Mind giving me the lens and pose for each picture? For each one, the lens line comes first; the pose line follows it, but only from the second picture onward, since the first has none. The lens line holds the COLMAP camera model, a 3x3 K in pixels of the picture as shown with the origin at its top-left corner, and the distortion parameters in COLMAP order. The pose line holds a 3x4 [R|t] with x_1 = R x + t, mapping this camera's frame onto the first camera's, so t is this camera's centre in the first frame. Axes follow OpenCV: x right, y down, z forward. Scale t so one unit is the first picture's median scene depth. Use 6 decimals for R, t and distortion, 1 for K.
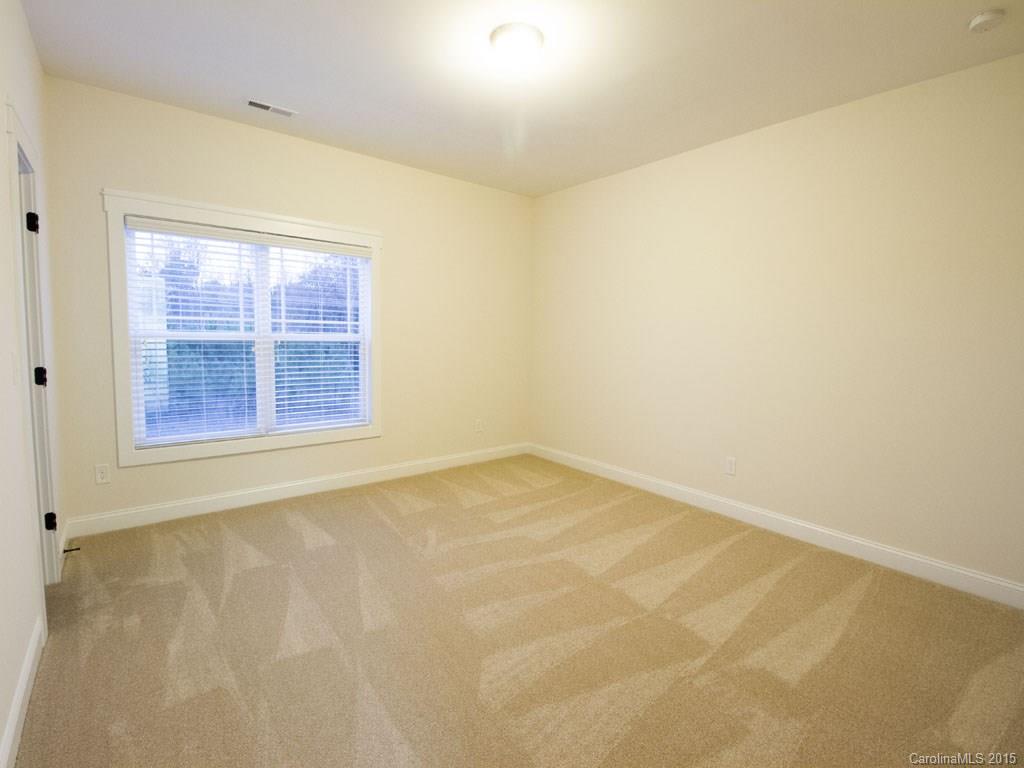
lens RADIAL K [[470.0, 0, 511.6], [0, 470.0, 374.0], [0, 0, 1]] dist [0.001869, 0.000597]
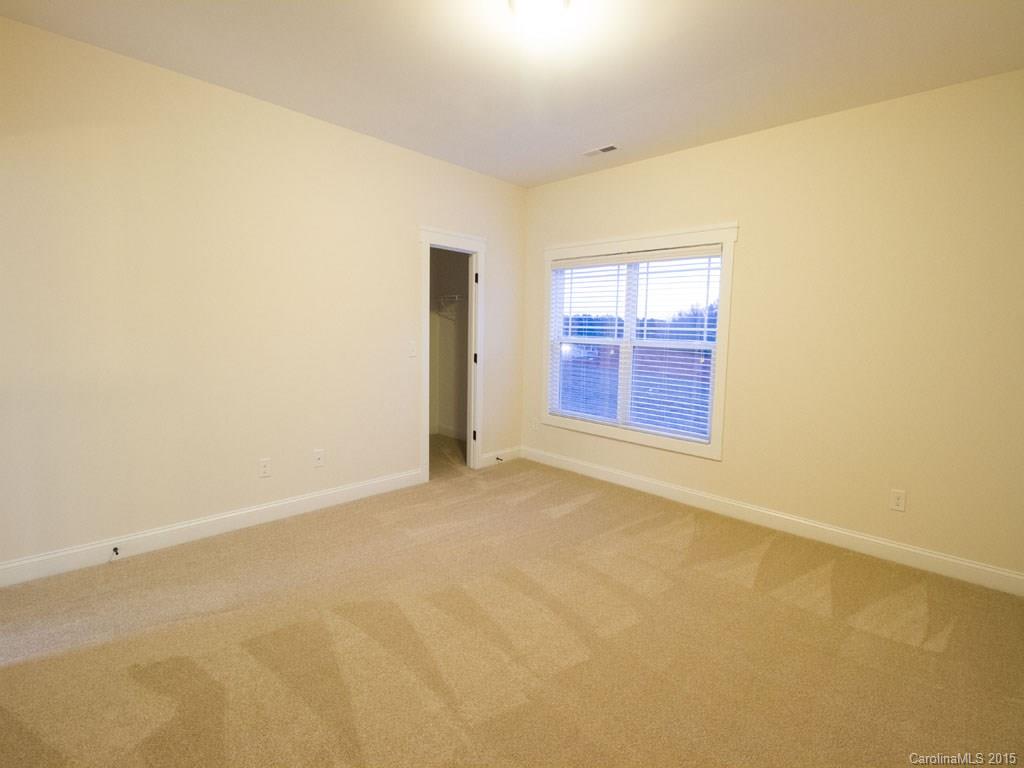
lens RADIAL K [[470.0, 0, 511.6], [0, 470.0, 374.0], [0, 0, 1]] dist [0.001869, 0.000597]
pose [[0.129411, 0.071893, -0.988981, 0.585173], [-0.113665, 0.991870, 0.057229, -0.035359], [0.985055, 0.105006, 0.136530, 0.564885]]
